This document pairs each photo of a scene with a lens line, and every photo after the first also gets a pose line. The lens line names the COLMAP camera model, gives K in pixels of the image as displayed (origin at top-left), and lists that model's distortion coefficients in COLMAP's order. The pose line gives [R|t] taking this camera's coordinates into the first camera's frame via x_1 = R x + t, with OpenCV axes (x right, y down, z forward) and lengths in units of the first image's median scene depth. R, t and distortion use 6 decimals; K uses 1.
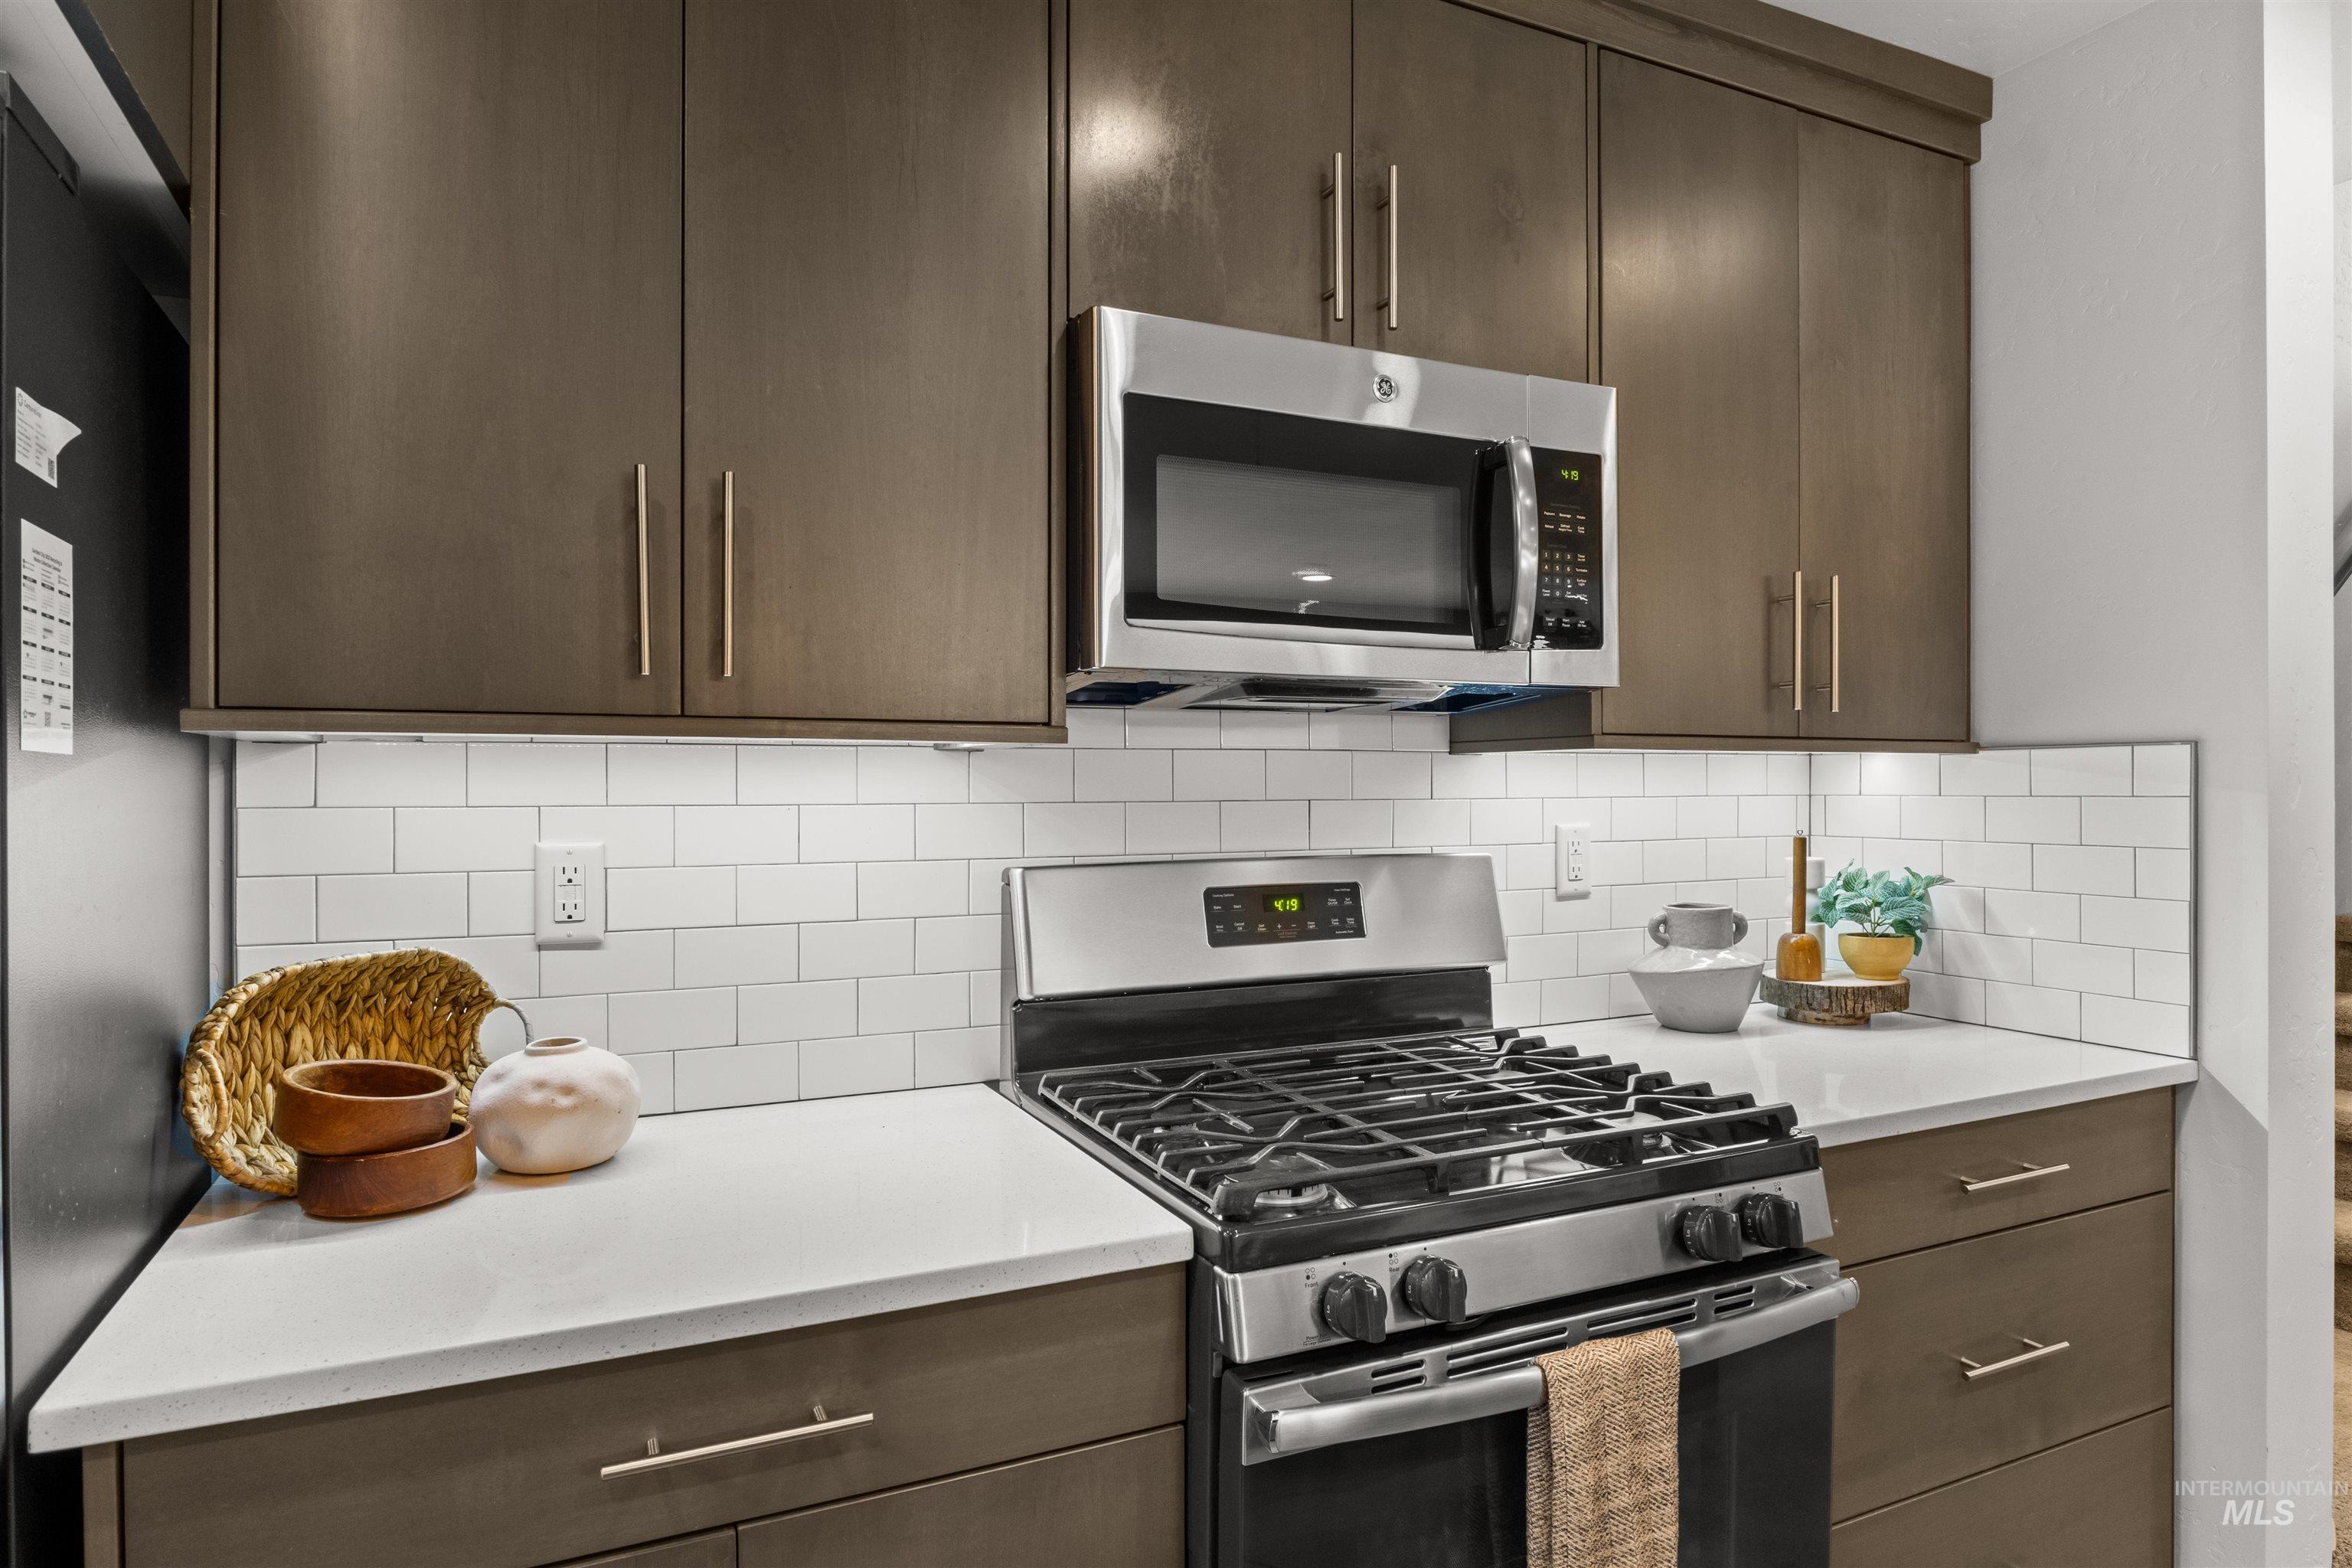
lens RADIAL K [[1334.3, 0, 1170.6], [0, 1334.3, 792.4], [0, 0, 1]] dist [-0.013522, -0.000470]
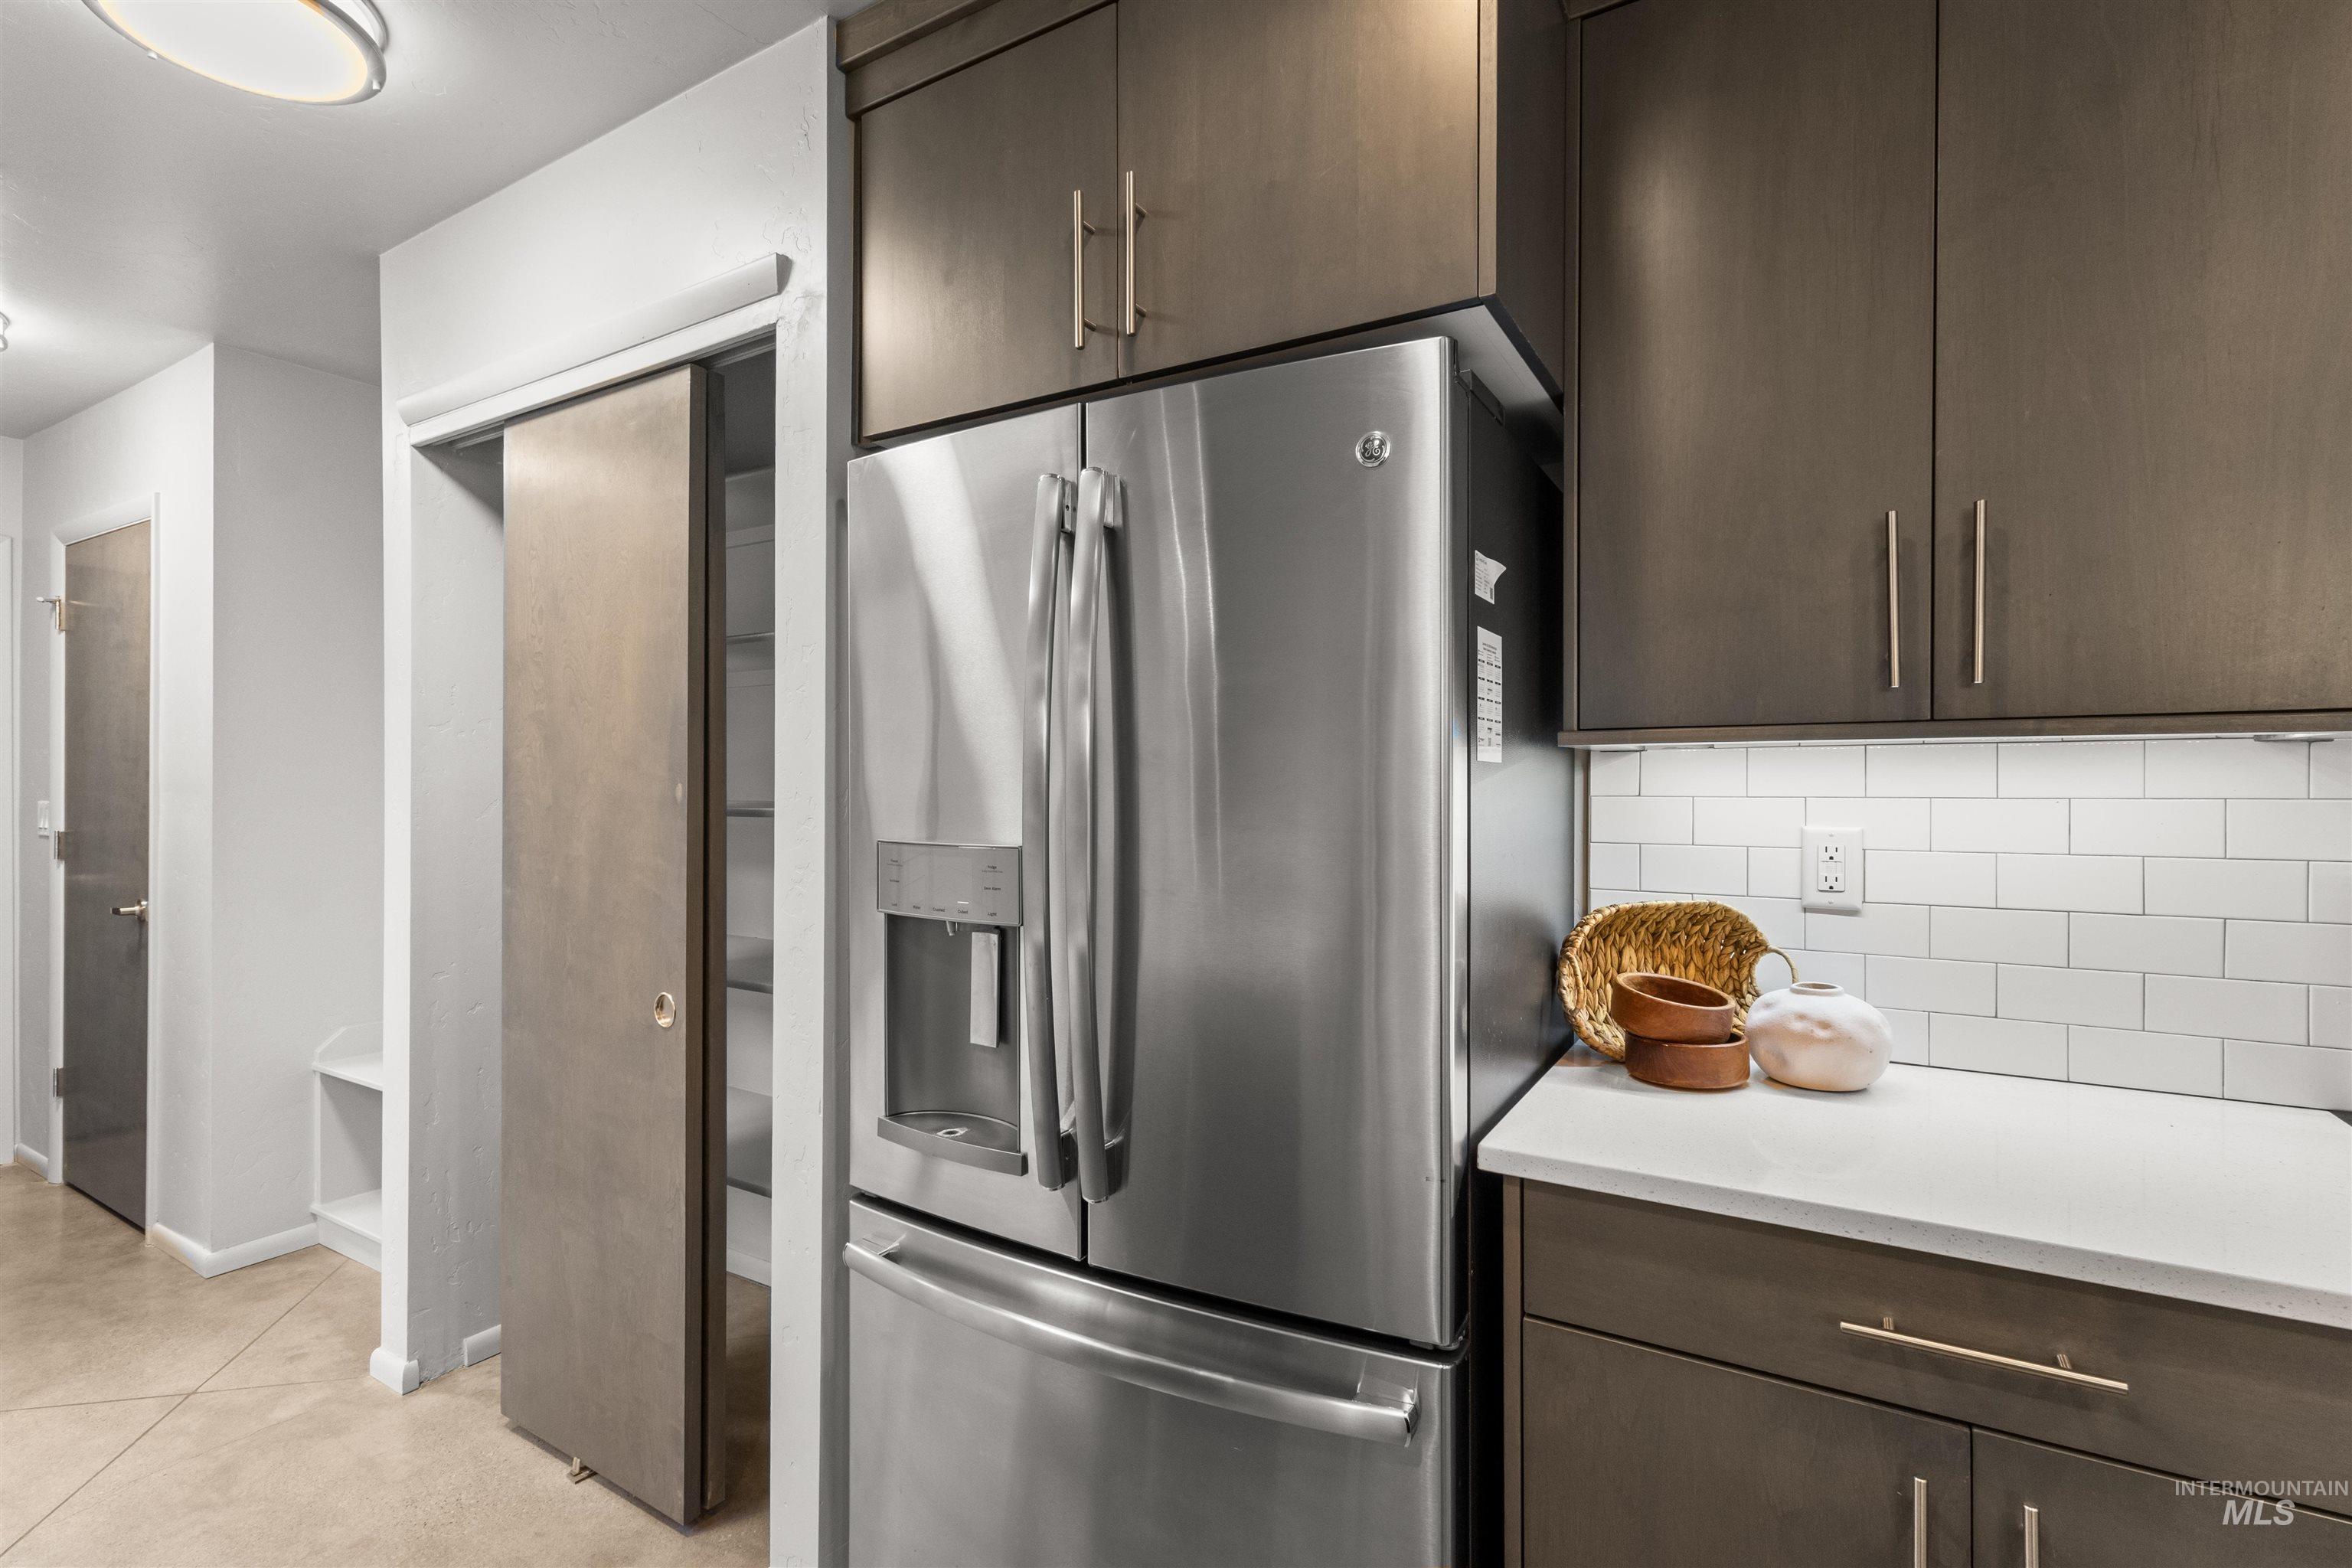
lens RADIAL K [[1097.9, 0, 1158.2], [0, 1097.9, 790.8], [0, 0, 1]] dist [0.002838, 0.000311]
pose [[0.546832, 0.005731, -0.837223, 0.063062], [-0.002614, 0.999983, 0.005137, 0.000664], [0.837238, -0.000620, 0.546838, -0.082233]]
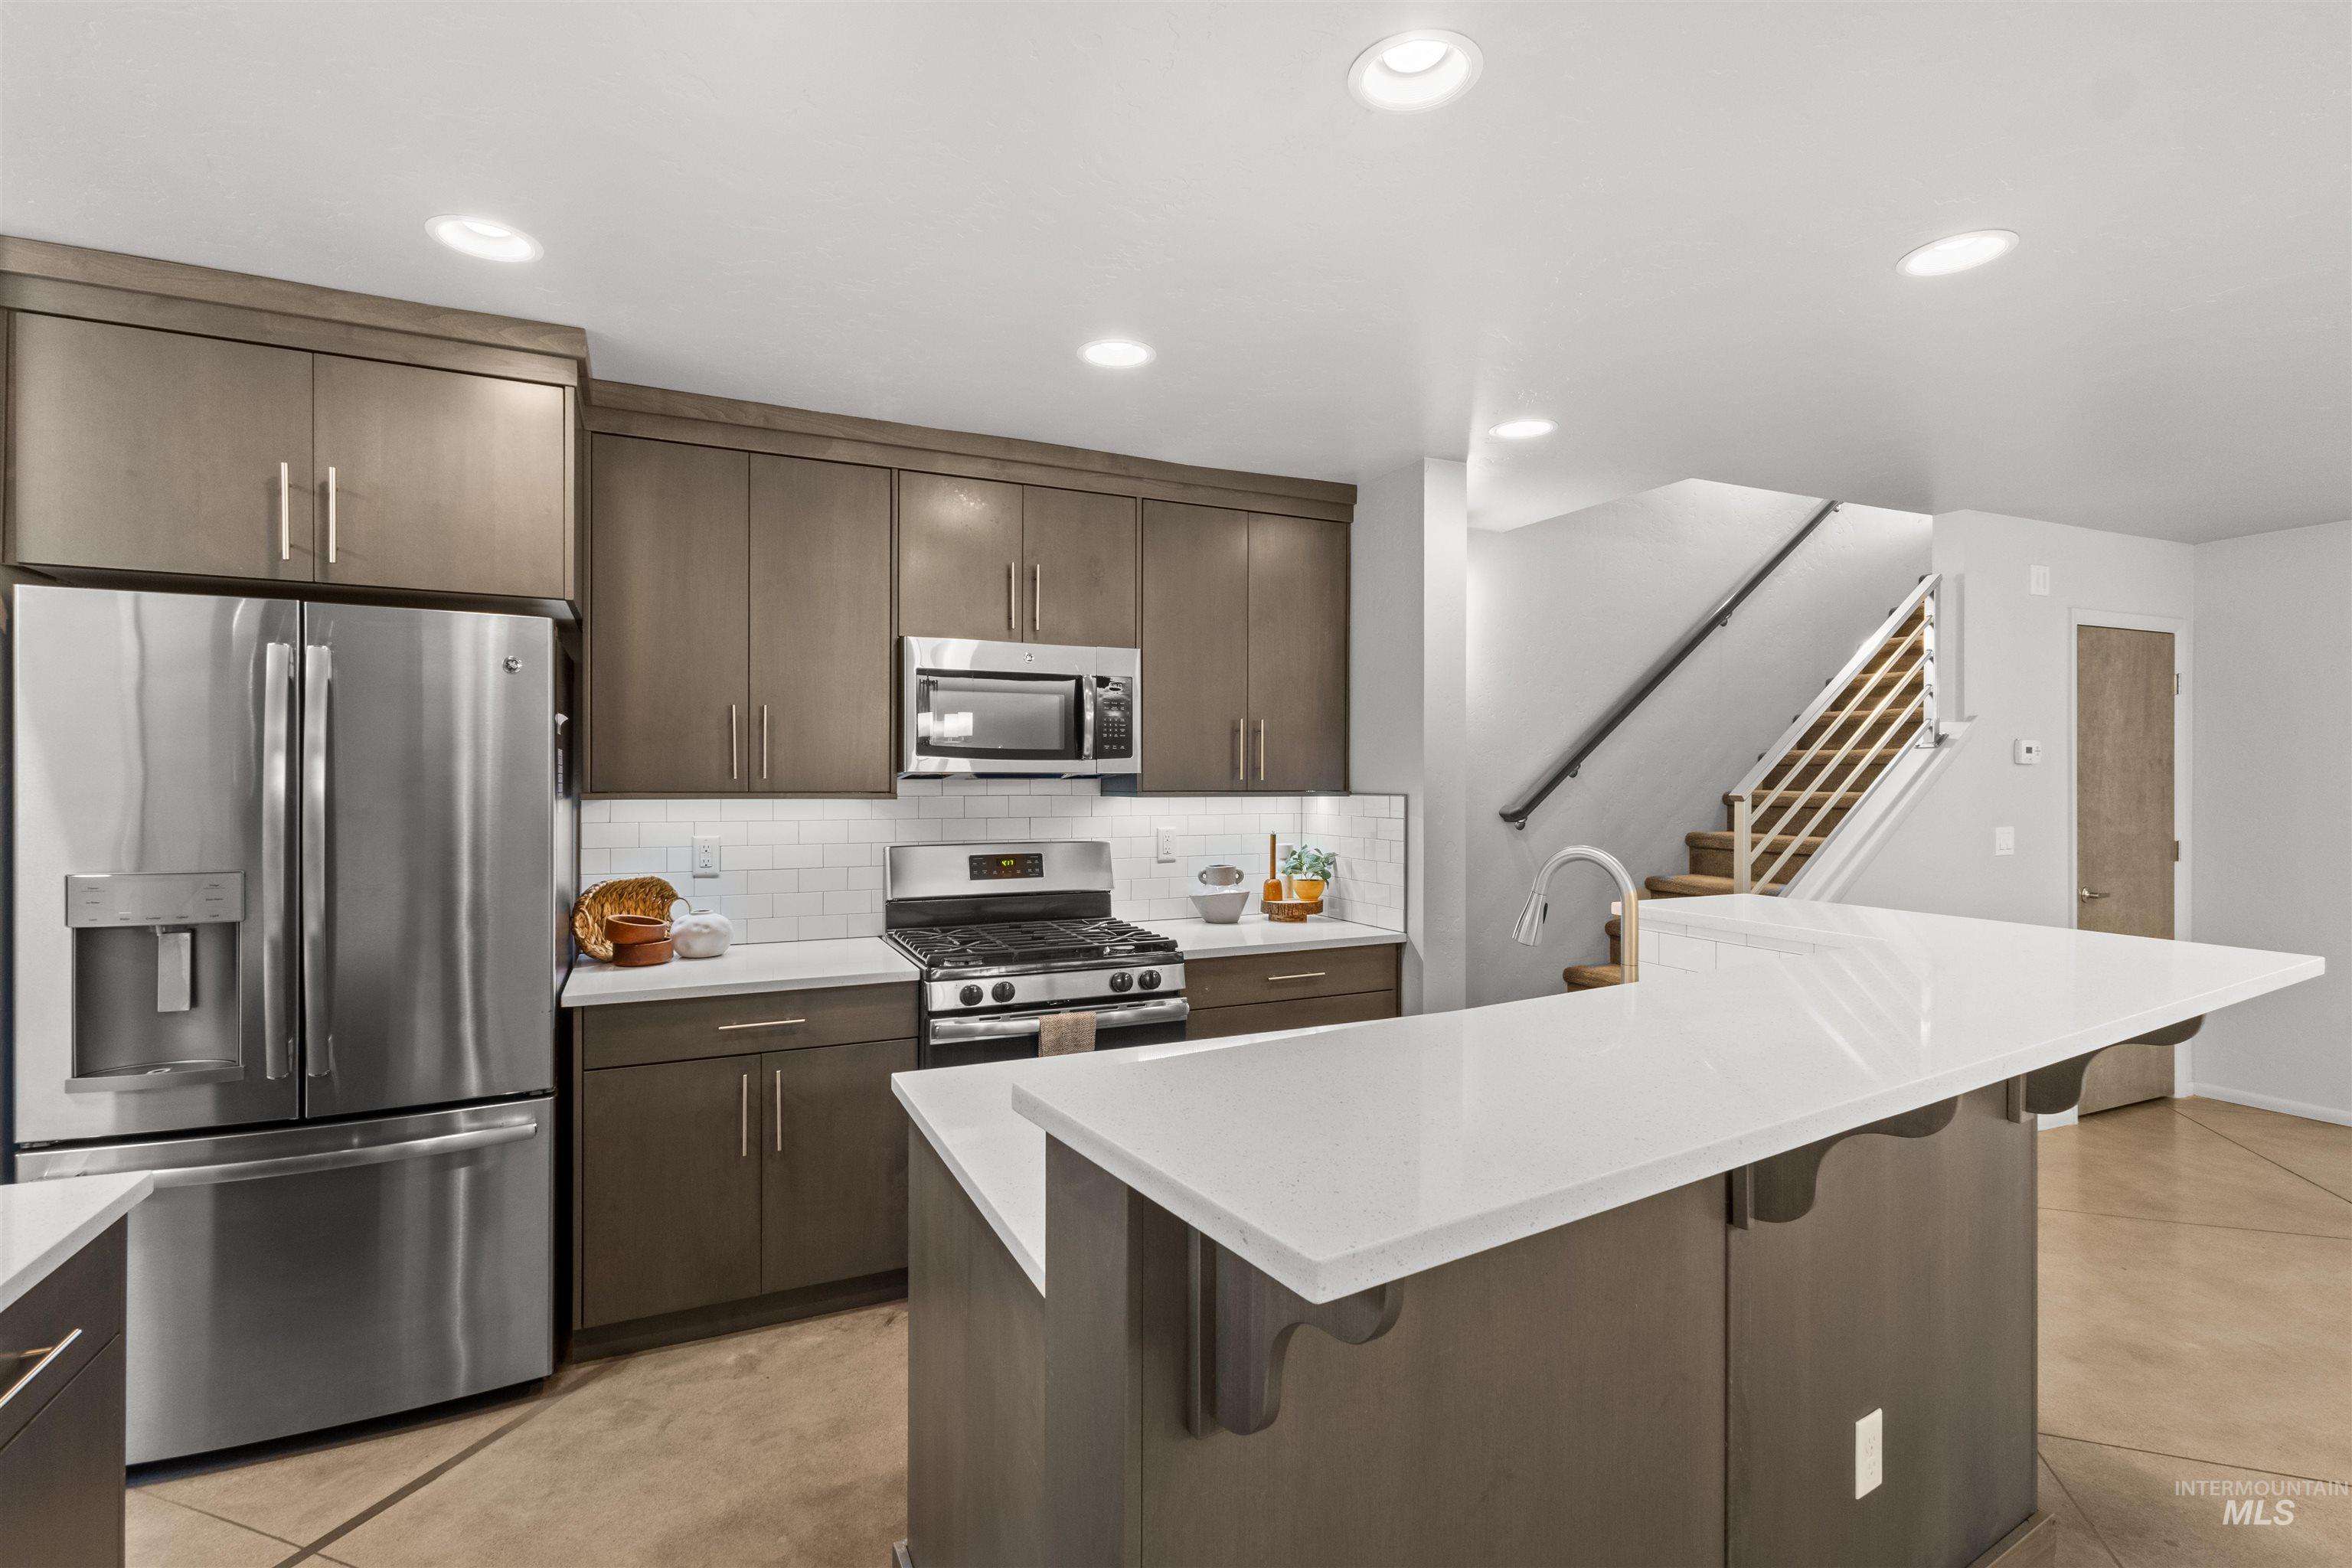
lens RADIAL K [[1089.4, 0, 1171.1], [0, 1089.4, 784.0], [0, 0, 1]] dist [0.001975, 0.000478]
pose [[0.999970, 0.004933, -0.006042, 0.499559], [-0.004921, 0.999986, 0.001866, -0.078053], [0.006052, -0.001836, 0.999980, -1.197766]]
